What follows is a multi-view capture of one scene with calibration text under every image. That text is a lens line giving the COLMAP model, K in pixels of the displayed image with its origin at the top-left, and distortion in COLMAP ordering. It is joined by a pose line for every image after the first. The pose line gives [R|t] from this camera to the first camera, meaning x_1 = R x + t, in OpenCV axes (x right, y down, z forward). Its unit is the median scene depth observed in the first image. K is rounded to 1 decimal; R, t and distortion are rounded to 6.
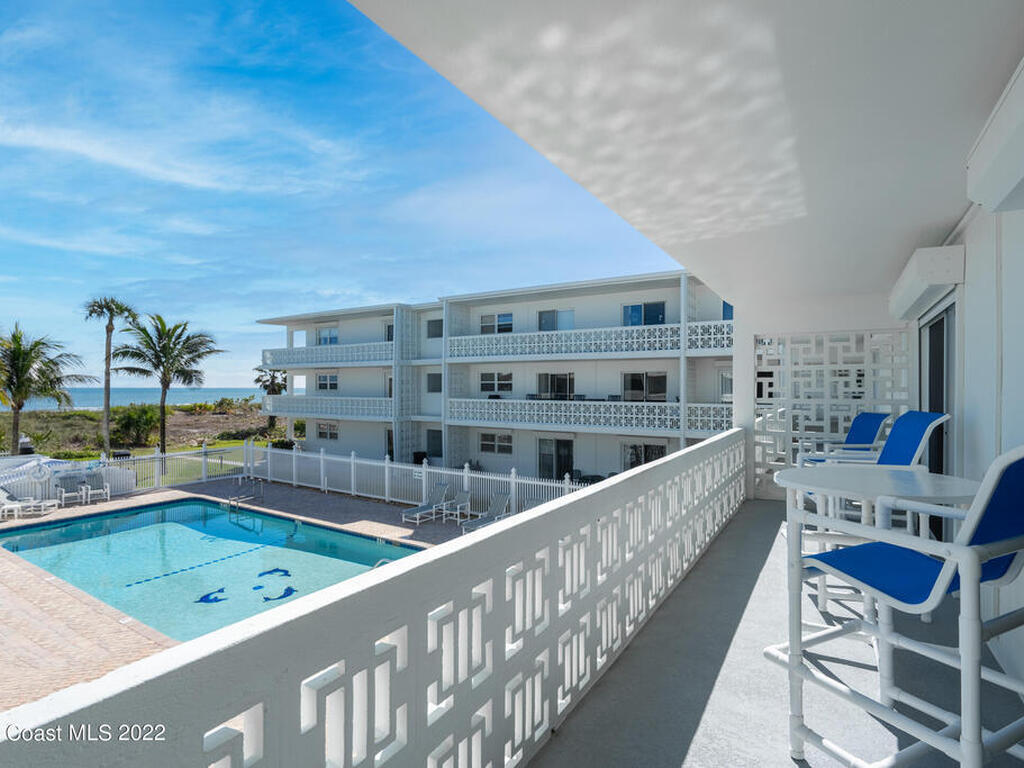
lens RADIAL K [[508.6, 0, 507.7], [0, 508.6, 386.7], [0, 0, 1]] dist [-0.002340, 0.001083]
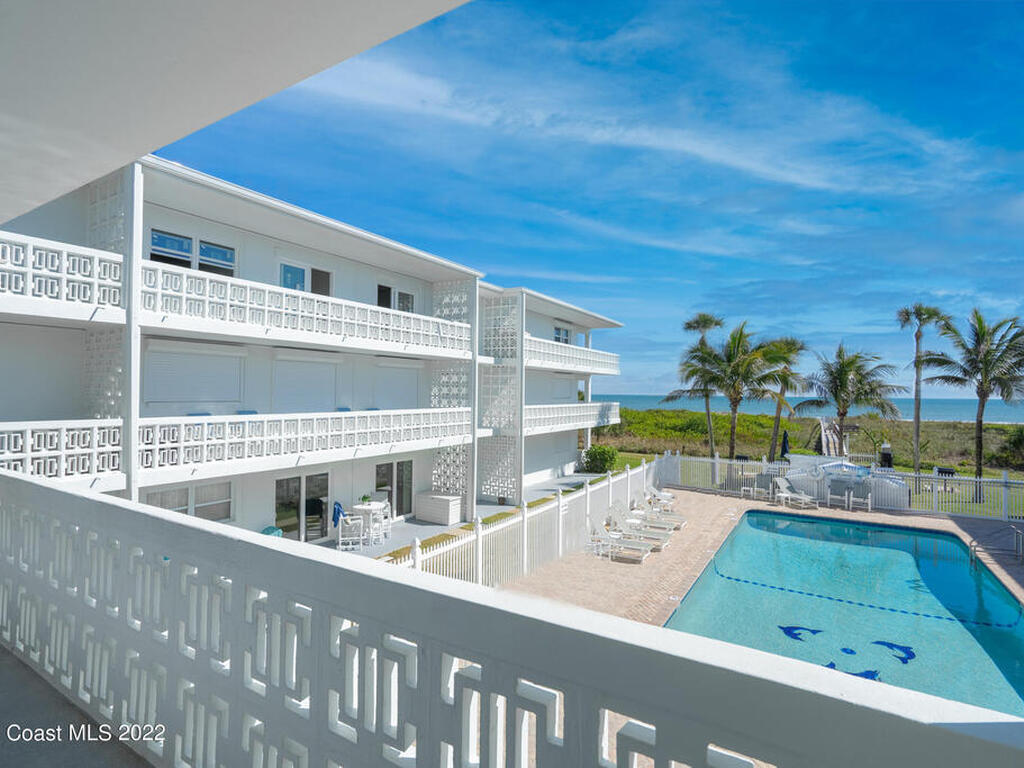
lens RADIAL K [[506.9, 0, 516.8], [0, 506.9, 384.3], [0, 0, 1]] dist [-0.004020, 0.001324]
pose [[0.035514, -0.016924, -0.999226, 0.174500], [-0.010983, 0.999790, -0.017324, 0.001064], [0.999309, 0.011589, 0.035321, 0.282875]]
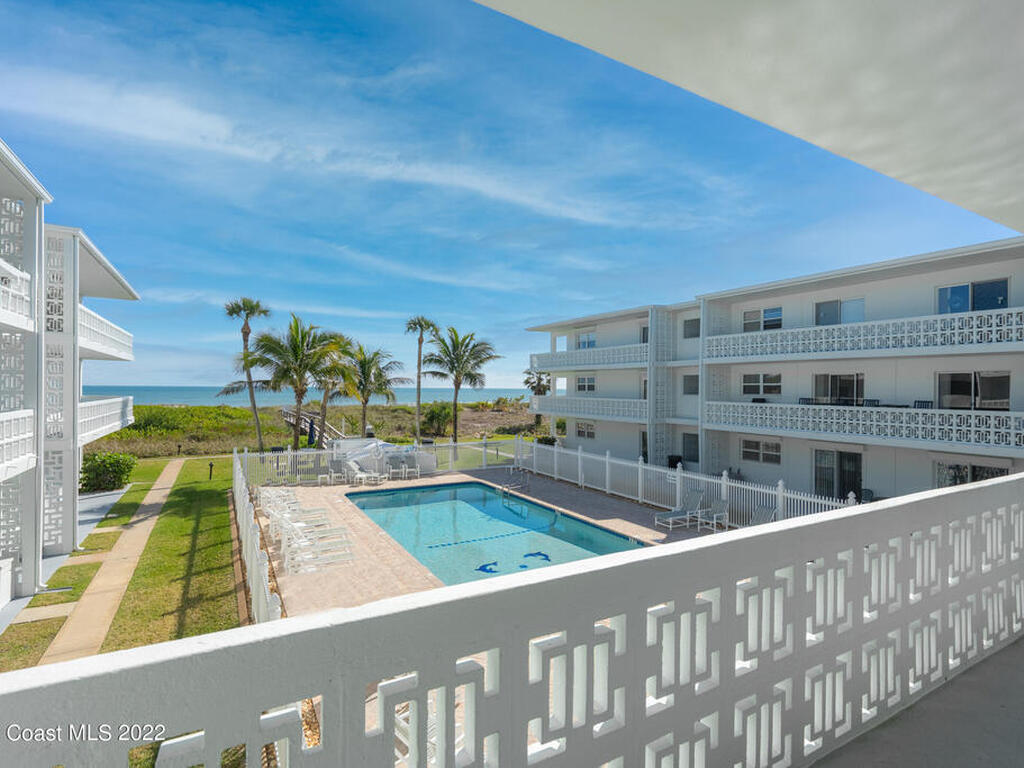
lens RADIAL K [[506.9, 0, 516.8], [0, 506.9, 384.3], [0, 0, 1]] dist [-0.004020, 0.001324]
pose [[0.887808, 0.002246, -0.460209, 0.006718], [-0.005903, 0.999961, -0.006509, -0.000252], [0.460177, 0.008495, 0.887787, -0.003869]]
